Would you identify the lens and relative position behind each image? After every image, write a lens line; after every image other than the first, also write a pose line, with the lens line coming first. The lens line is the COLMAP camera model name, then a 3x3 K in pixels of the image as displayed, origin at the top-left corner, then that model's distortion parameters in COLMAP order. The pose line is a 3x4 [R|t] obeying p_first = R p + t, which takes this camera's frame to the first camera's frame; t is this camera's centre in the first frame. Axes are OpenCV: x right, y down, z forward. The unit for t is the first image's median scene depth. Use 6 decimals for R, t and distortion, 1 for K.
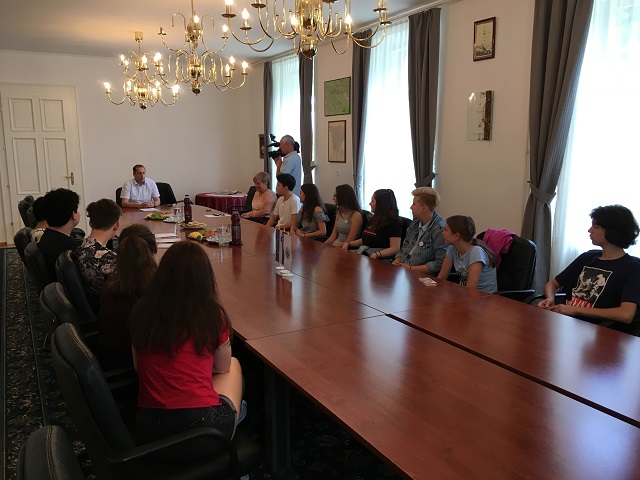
lens RADIAL K [[539.0, 0, 320.0], [0, 539.0, 240.0], [0, 0, 1]] dist [0.103543, -0.137272]
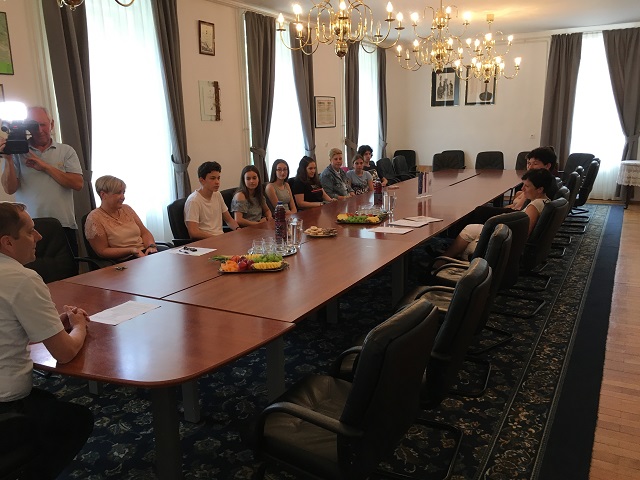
lens RADIAL K [[555.3, 0, 321.5], [0, 555.3, 264.5], [0, 0, 1]] dist [0.065812, -0.001093]
pose [[-0.526069, -0.207589, 0.824717, -0.980261], [0.160617, 0.928047, 0.336052, -0.269645], [-0.835137, 0.309251, -0.454874, 1.487550]]
